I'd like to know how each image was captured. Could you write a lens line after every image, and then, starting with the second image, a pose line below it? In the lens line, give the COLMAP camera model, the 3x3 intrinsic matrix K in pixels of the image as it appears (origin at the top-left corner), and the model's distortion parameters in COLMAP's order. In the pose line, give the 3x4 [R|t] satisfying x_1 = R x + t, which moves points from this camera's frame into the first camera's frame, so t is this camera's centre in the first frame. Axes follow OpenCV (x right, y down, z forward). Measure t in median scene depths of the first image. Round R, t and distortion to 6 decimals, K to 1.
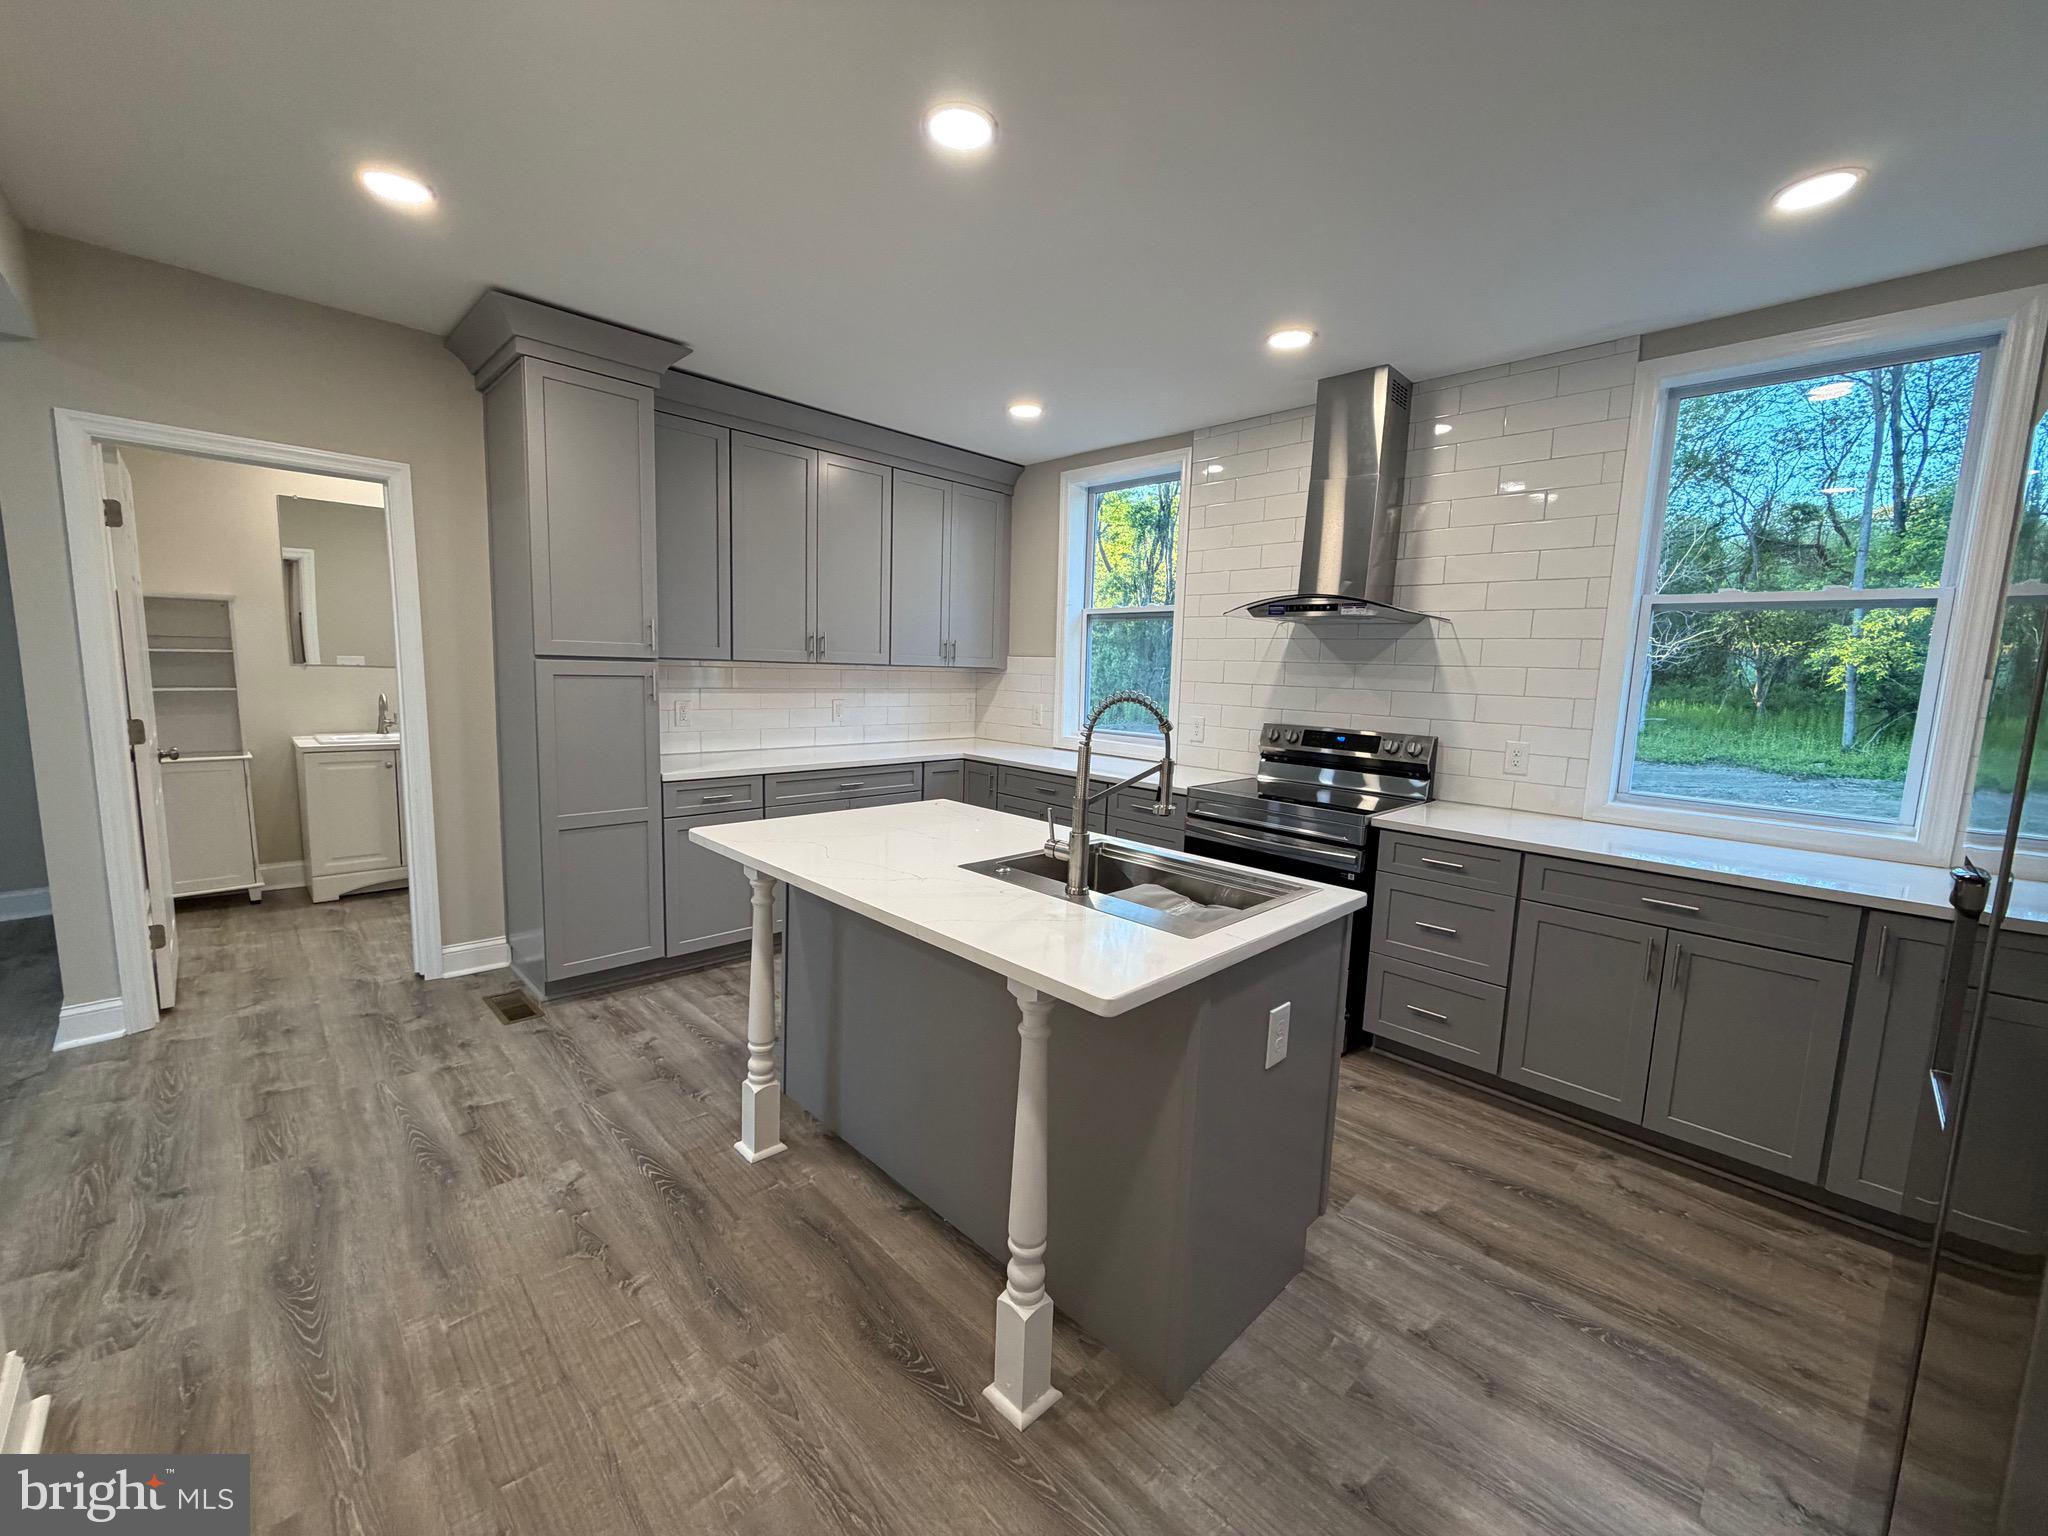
lens RADIAL K [[814.5, 0, 1018.3], [0, 814.5, 763.2], [0, 0, 1]] dist [-0.001342, -0.000246]
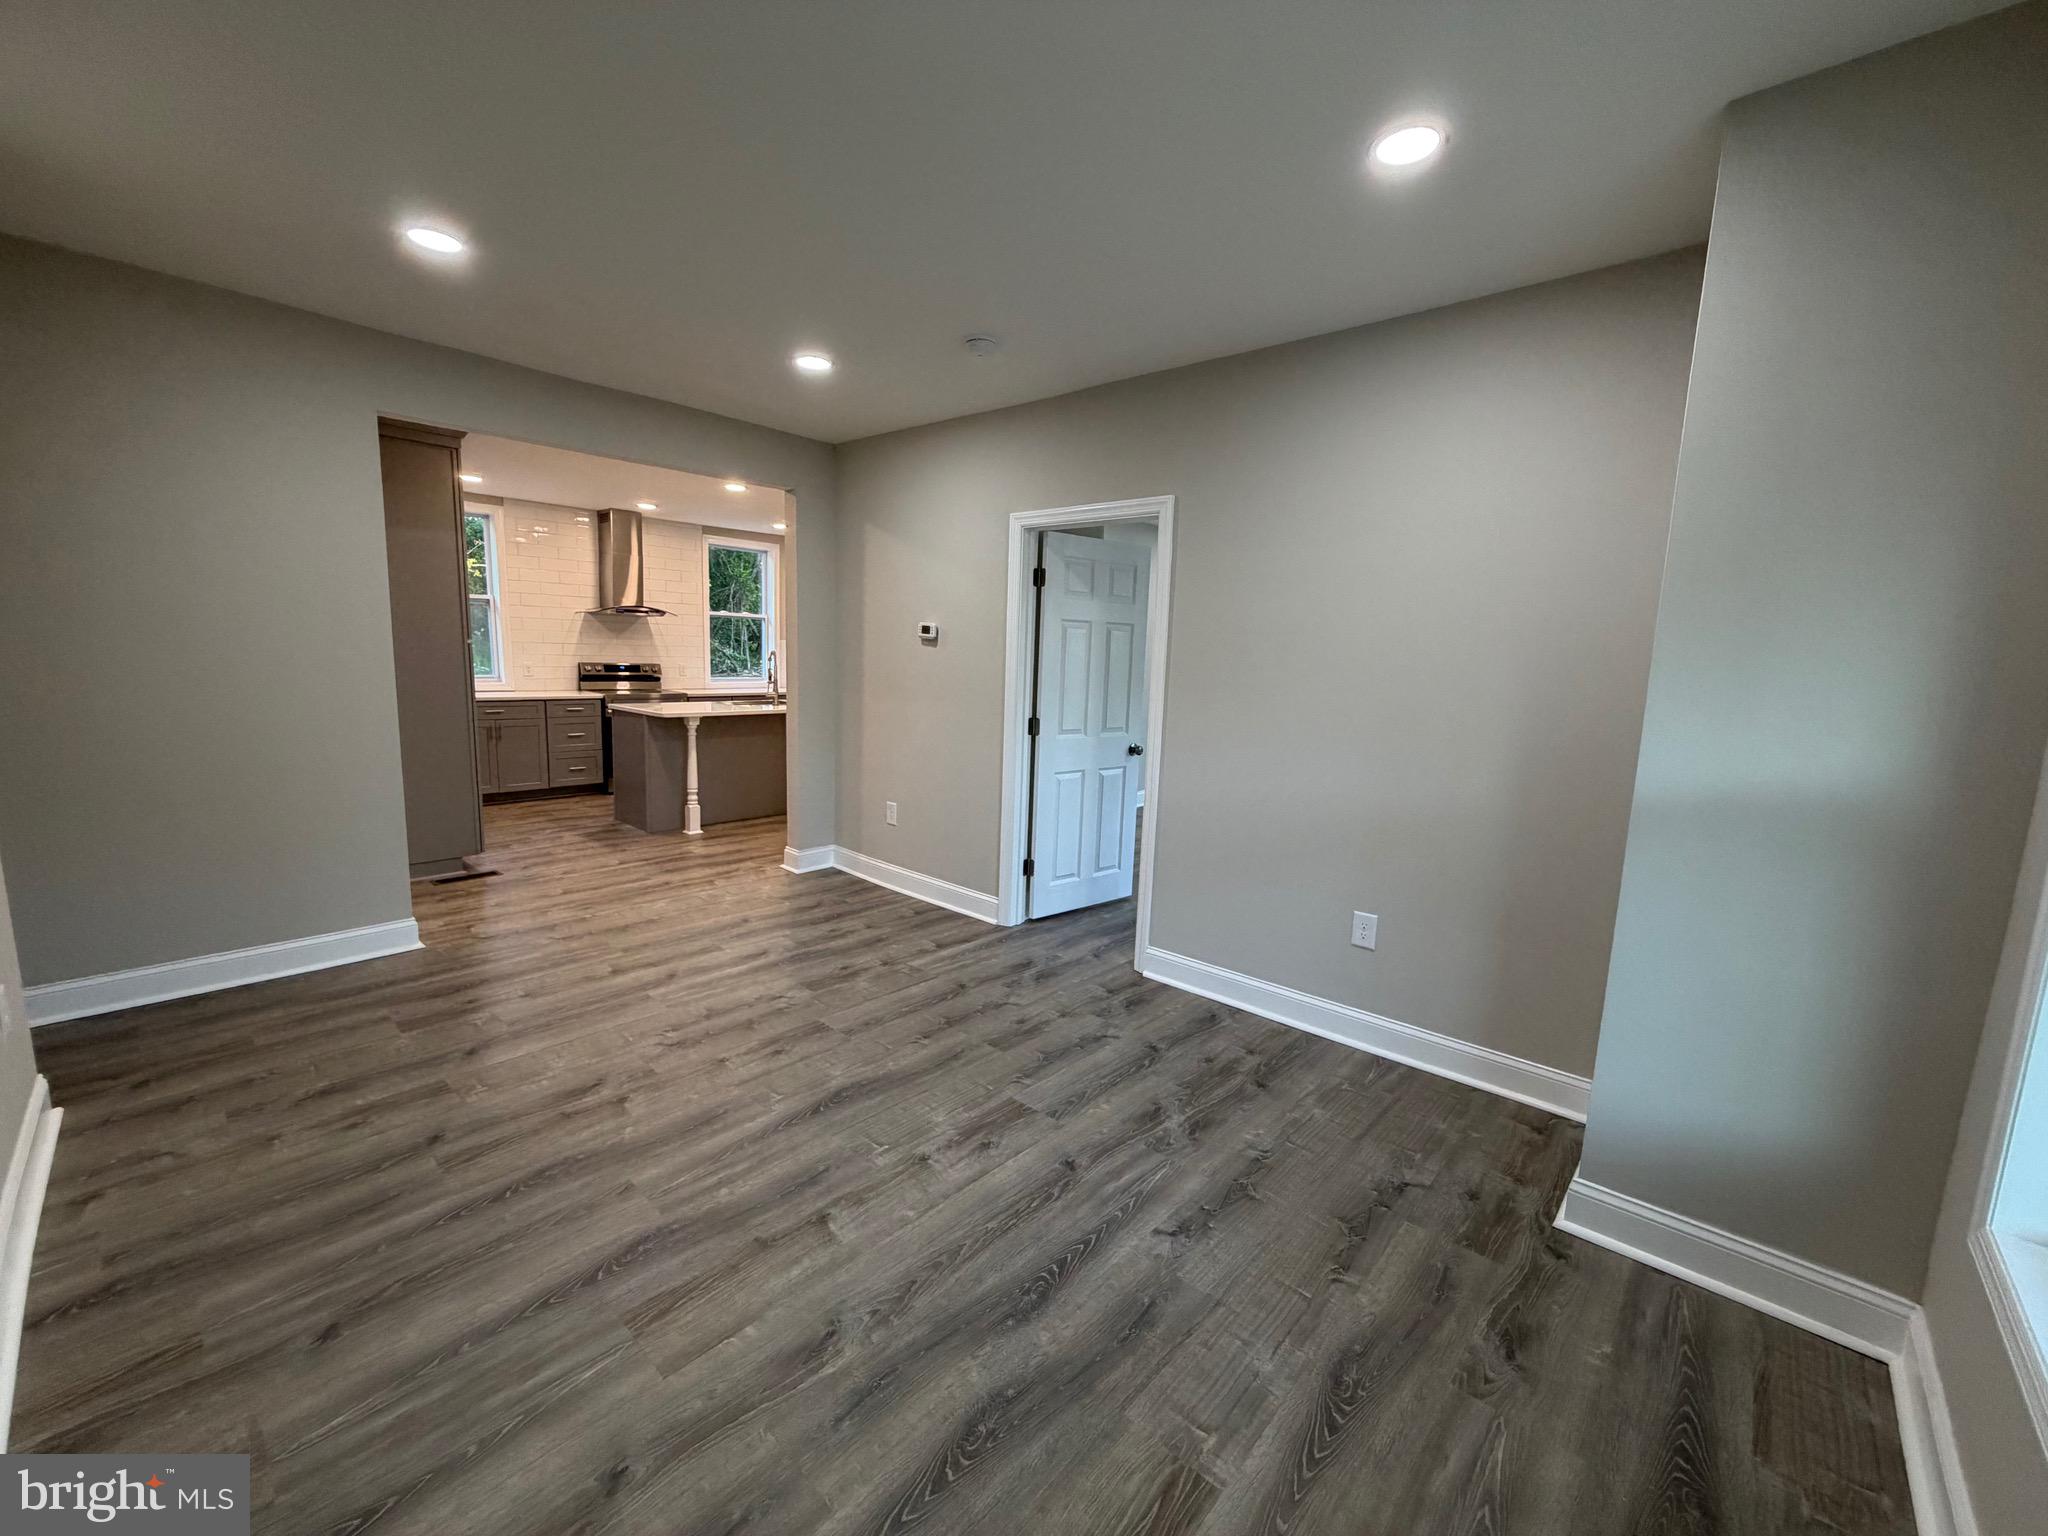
lens RADIAL K [[814.5, 0, 1018.3], [0, 814.5, 763.2], [0, 0, 1]] dist [-0.001342, -0.000246]
pose [[-0.059282, -0.170804, 0.983520, -1.972418], [0.088427, 0.980481, 0.175606, -0.071441], [-0.994317, 0.097380, -0.043022, 0.044001]]
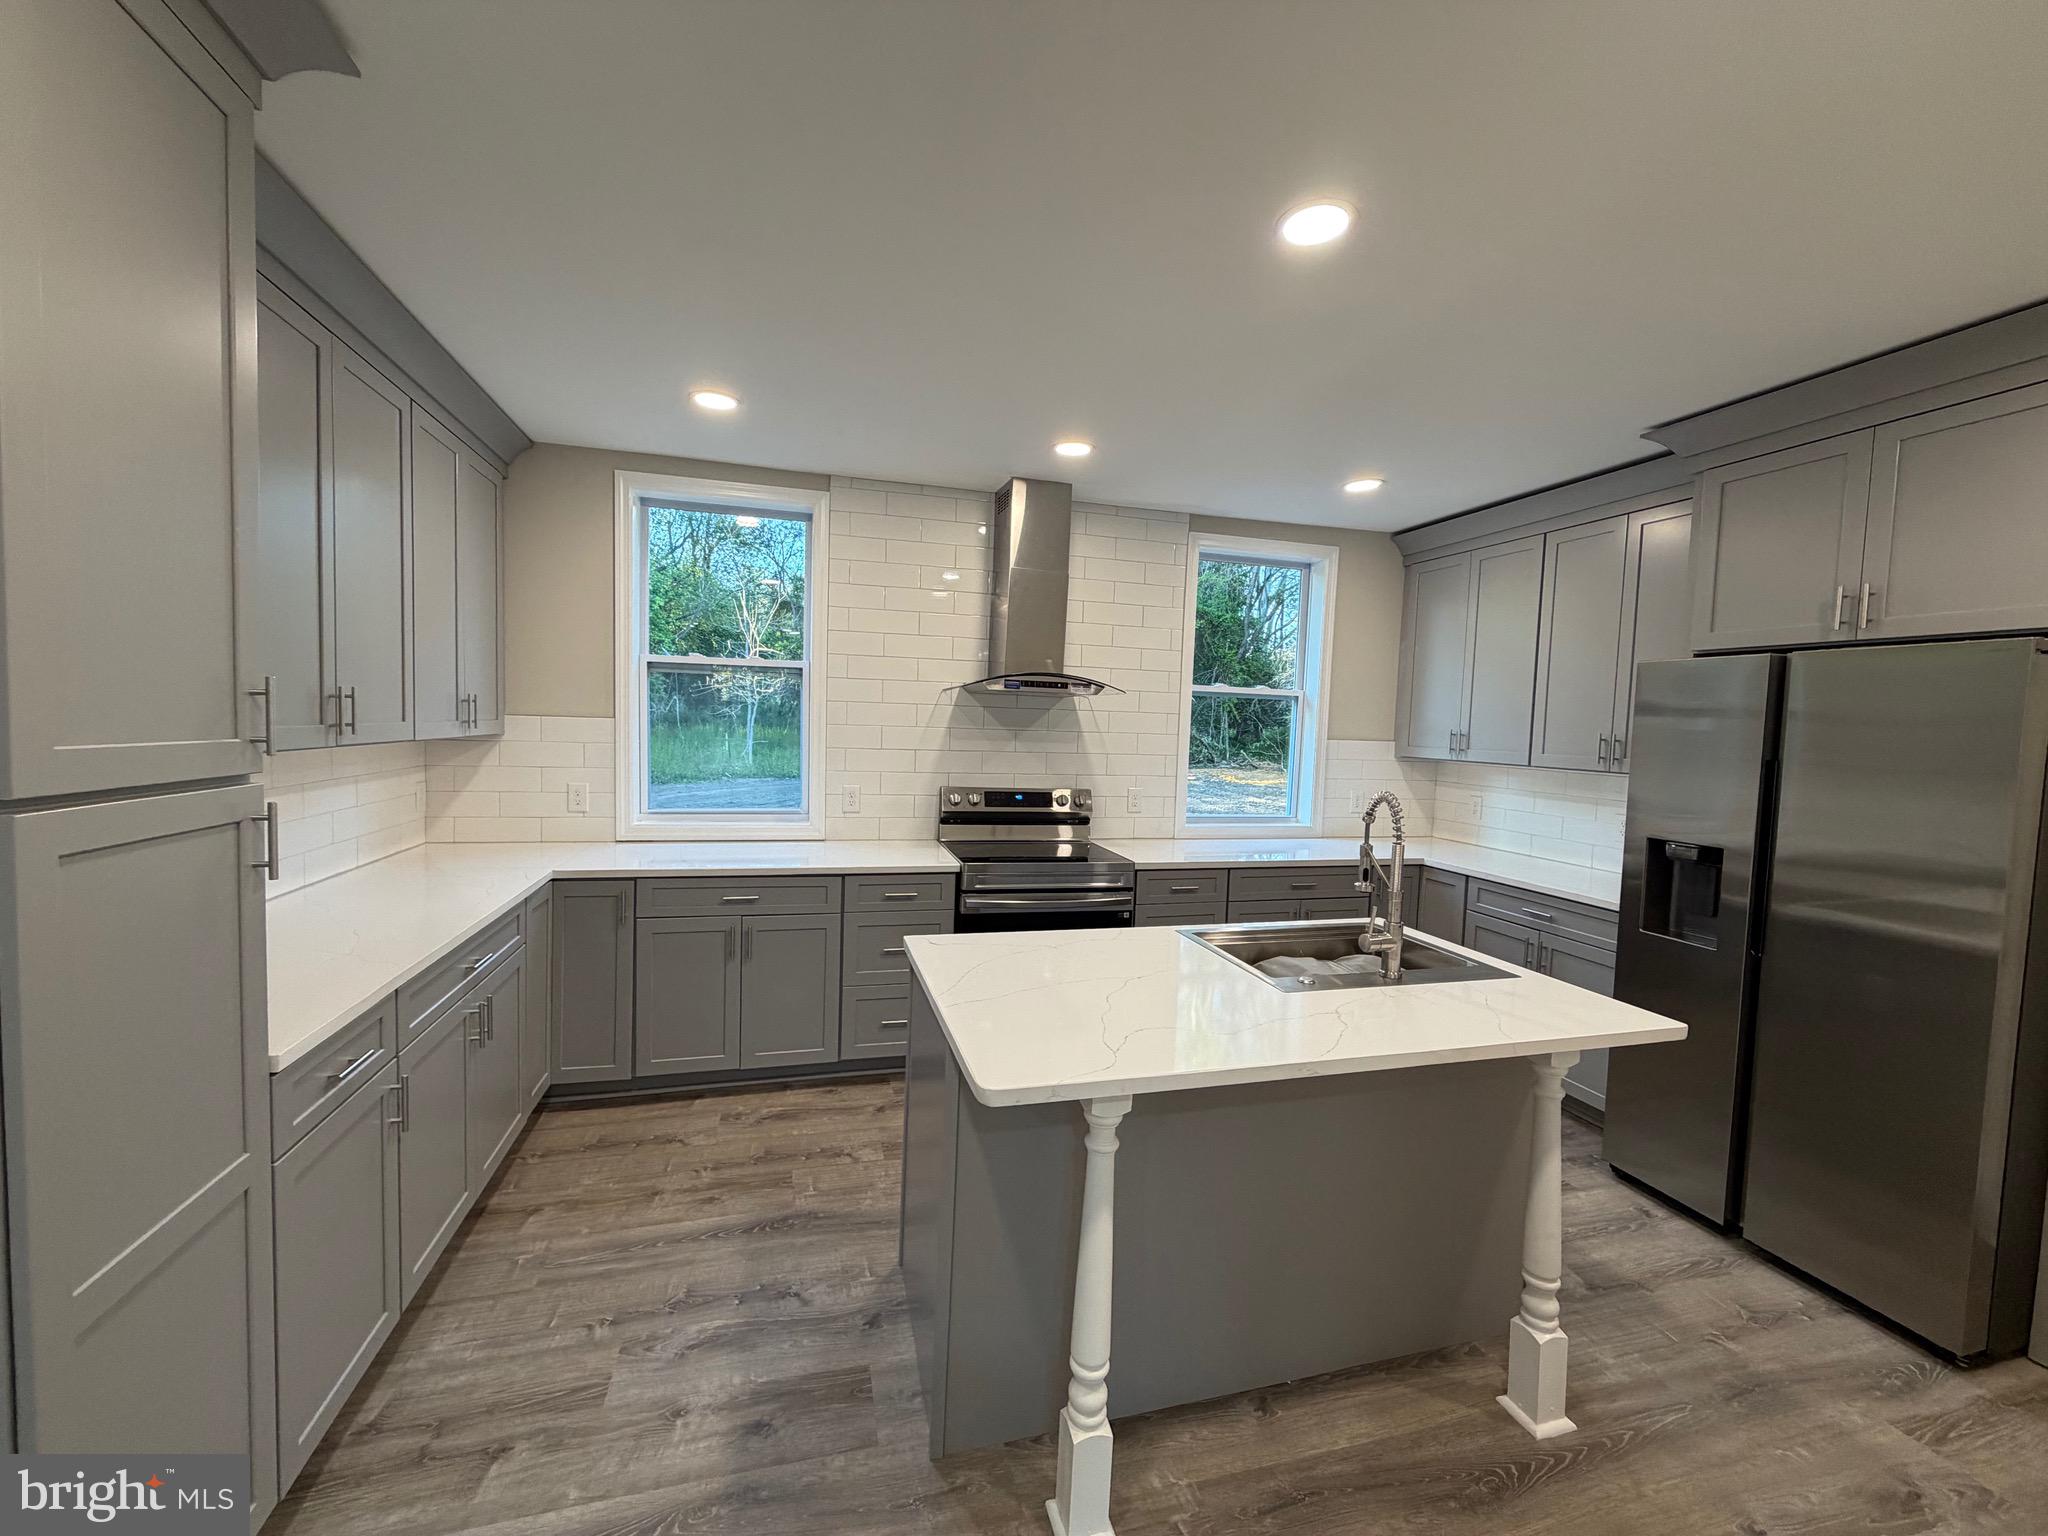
lens RADIAL K [[814.5, 0, 1018.3], [0, 814.5, 763.2], [0, 0, 1]] dist [-0.001342, -0.000246]
pose [[0.482053, -0.062703, 0.873895, -0.597355], [0.088804, 0.995796, 0.022464, -0.105126], [-0.871630, 0.066776, 0.485595, 0.471061]]
